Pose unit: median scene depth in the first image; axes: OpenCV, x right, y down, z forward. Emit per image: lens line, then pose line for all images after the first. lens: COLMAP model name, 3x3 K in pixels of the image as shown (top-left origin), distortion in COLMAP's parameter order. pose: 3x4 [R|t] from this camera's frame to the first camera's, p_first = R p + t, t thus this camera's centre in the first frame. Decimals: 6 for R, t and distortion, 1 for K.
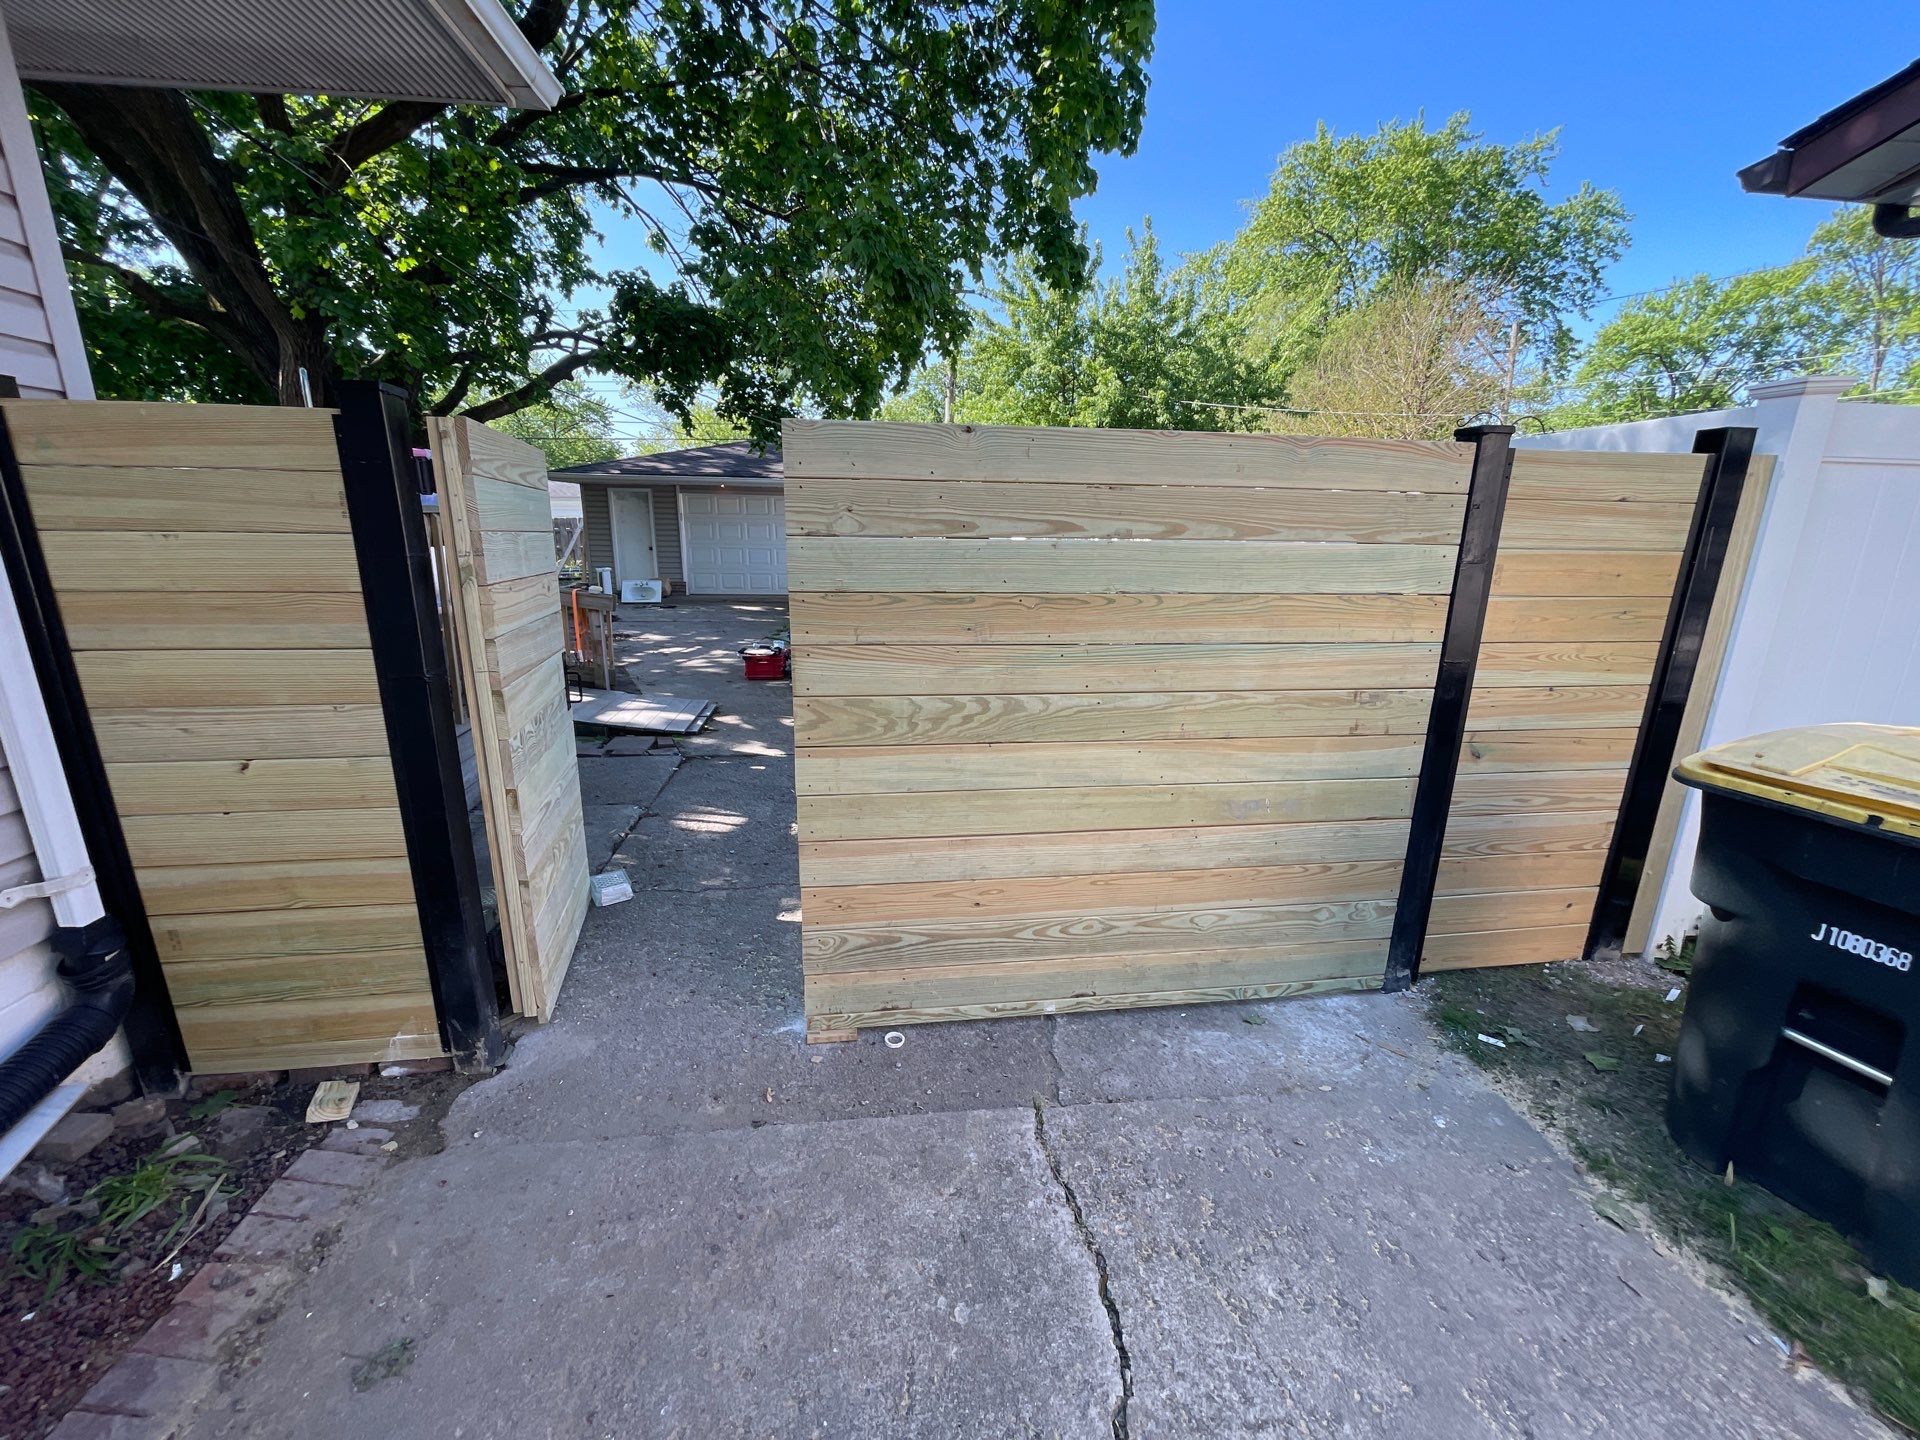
lens RADIAL K [[768.4, 0, 956.3], [0, 768.4, 728.1], [0, 0, 1]] dist [-0.002819, -0.000519]
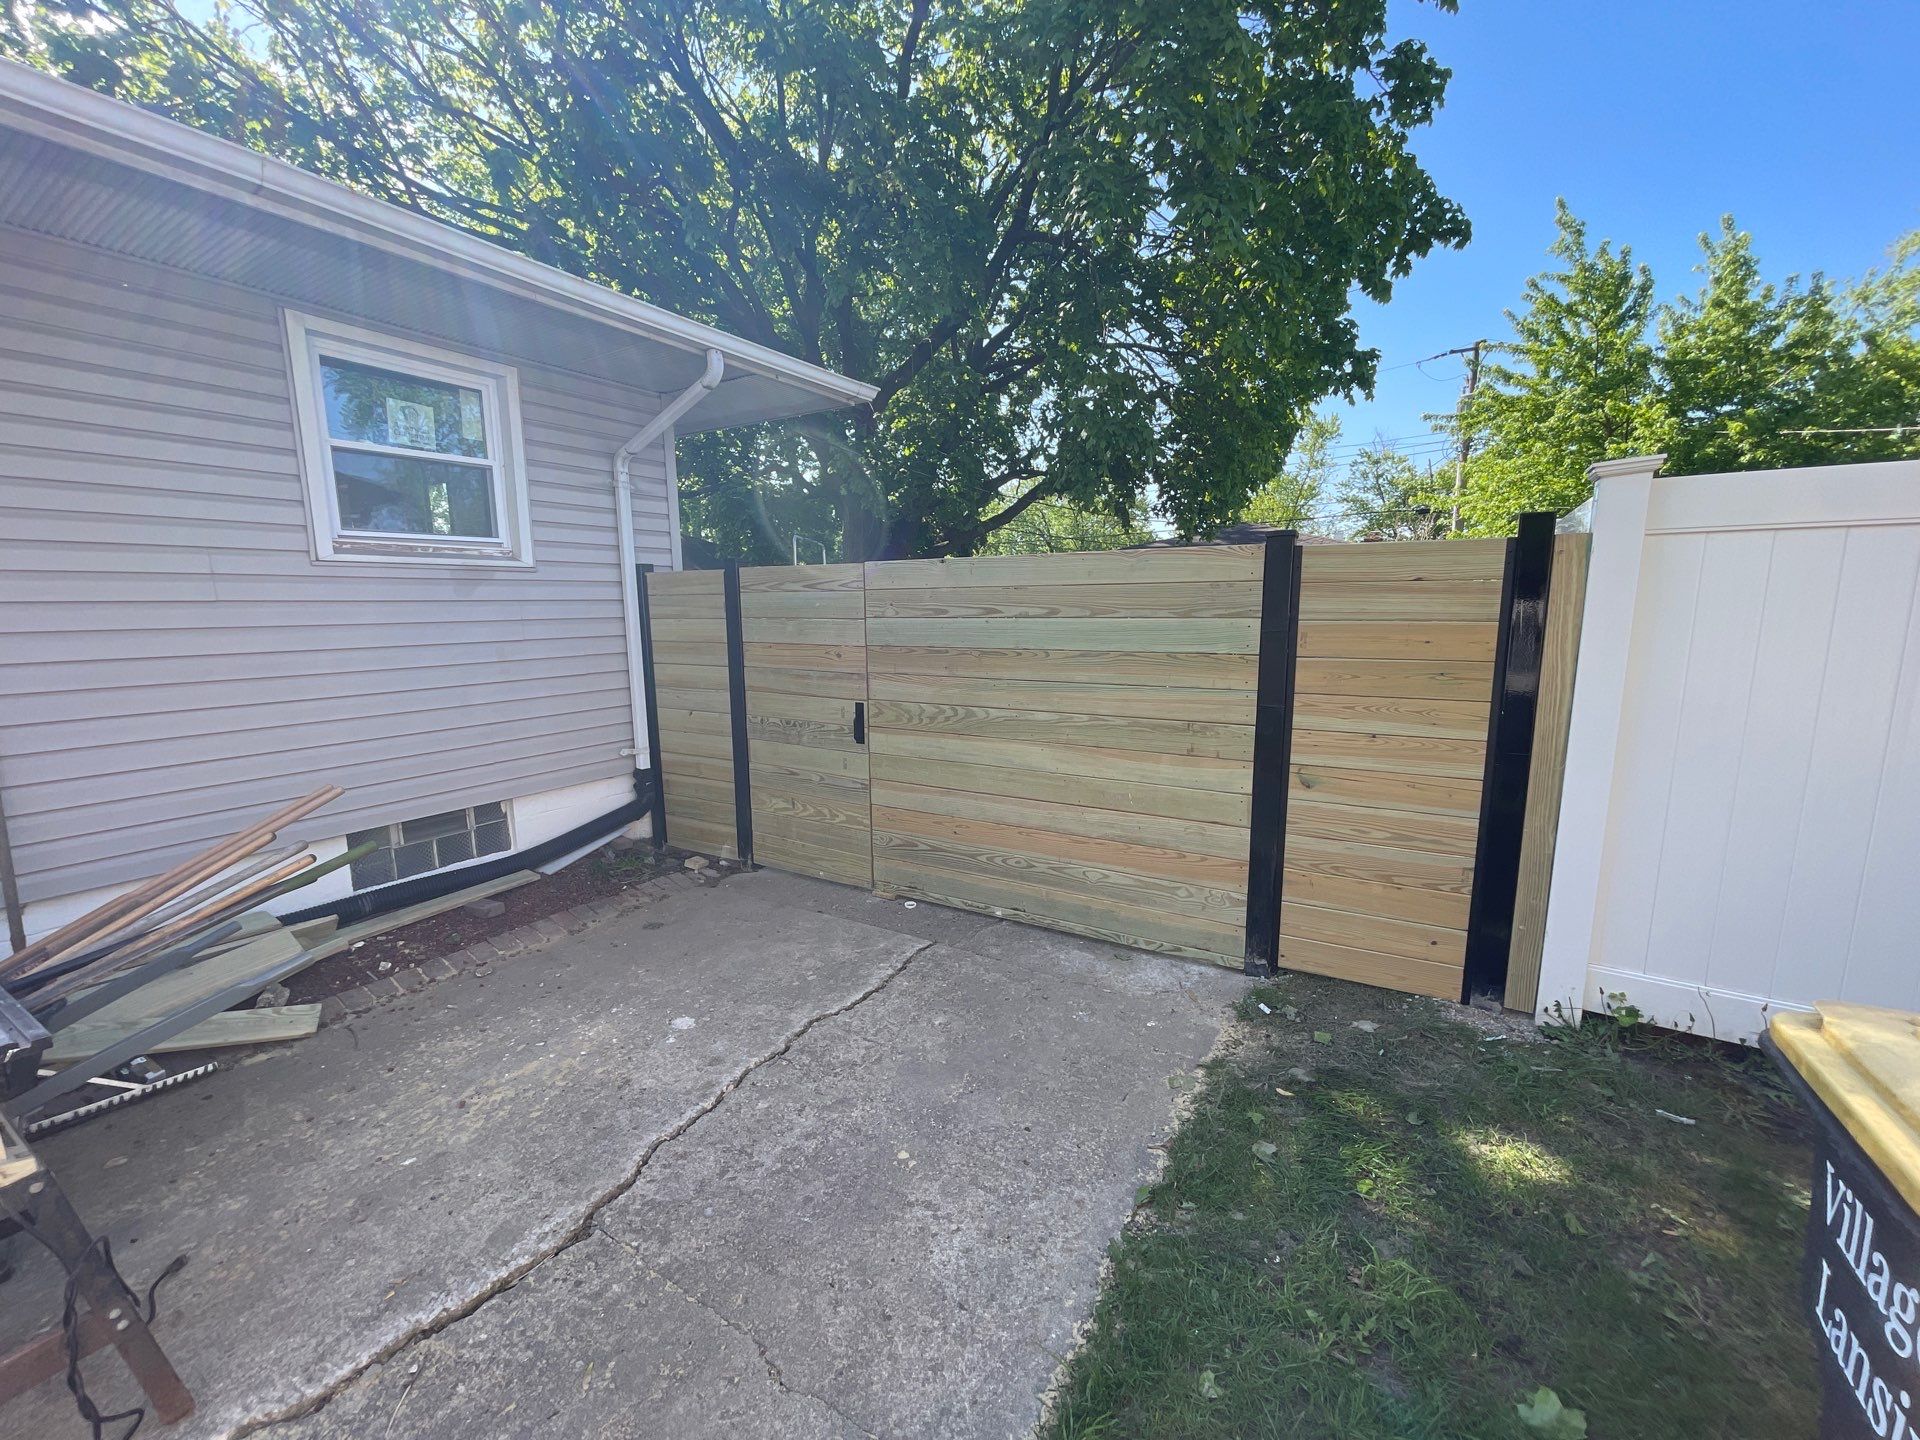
lens RADIAL K [[768.4, 0, 956.3], [0, 768.4, 728.1], [0, 0, 1]] dist [-0.002819, -0.000519]
pose [[0.785583, 0.076966, -0.613951, 1.039694], [-0.136668, 0.989311, -0.050852, 0.089125], [0.603474, 0.123856, 0.787704, -0.343697]]
